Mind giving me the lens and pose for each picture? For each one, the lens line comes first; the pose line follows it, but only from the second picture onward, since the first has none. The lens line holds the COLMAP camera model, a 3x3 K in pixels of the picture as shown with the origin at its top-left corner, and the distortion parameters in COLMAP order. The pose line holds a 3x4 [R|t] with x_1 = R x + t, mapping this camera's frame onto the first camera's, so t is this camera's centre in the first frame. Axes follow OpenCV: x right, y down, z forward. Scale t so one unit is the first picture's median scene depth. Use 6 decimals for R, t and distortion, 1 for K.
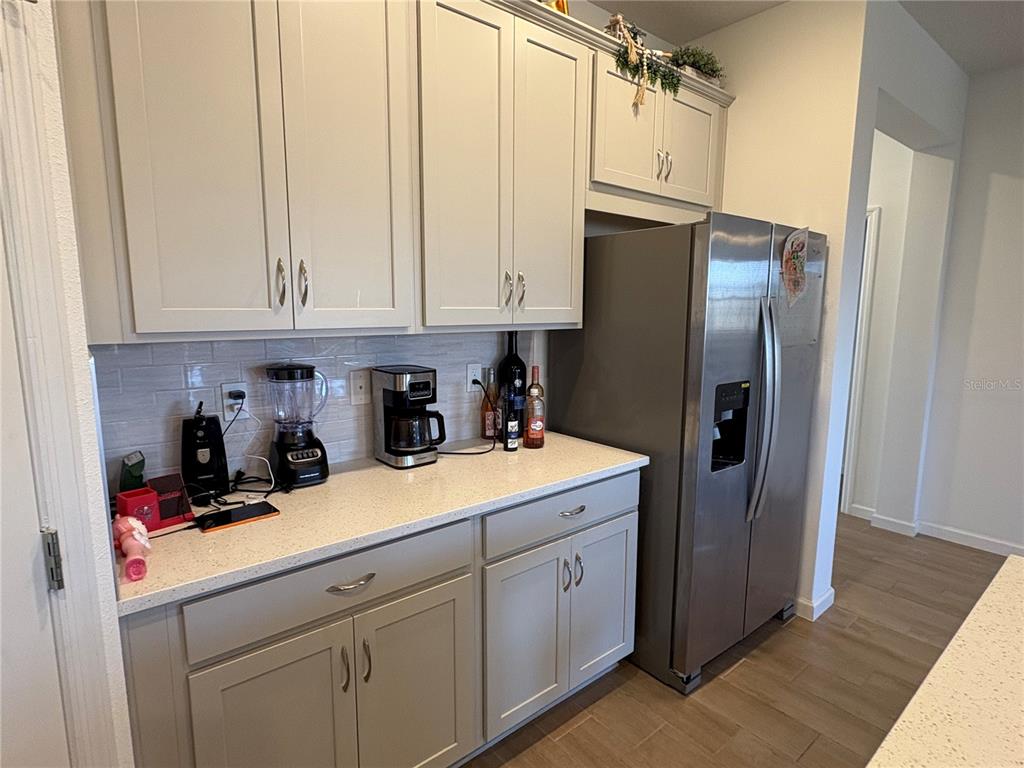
lens RADIAL K [[546.9, 0, 508.2], [0, 546.9, 385.0], [0, 0, 1]] dist [0.000372, -0.000381]
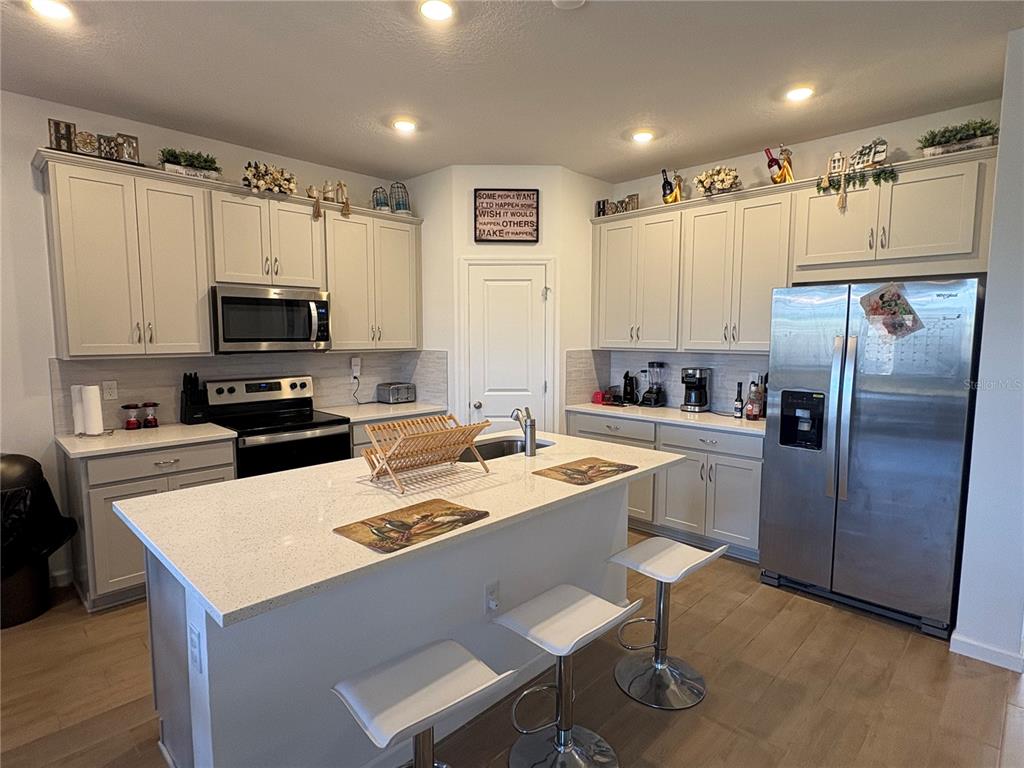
lens RADIAL K [[546.6, 0, 511.1], [0, 546.6, 386.7], [0, 0, 1]] dist [-0.000239, -0.000371]
pose [[0.110692, 0.096968, -0.989113, 1.516218], [-0.144487, 0.986226, 0.080515, -0.019805], [0.983296, 0.134001, 0.123178, 0.002661]]
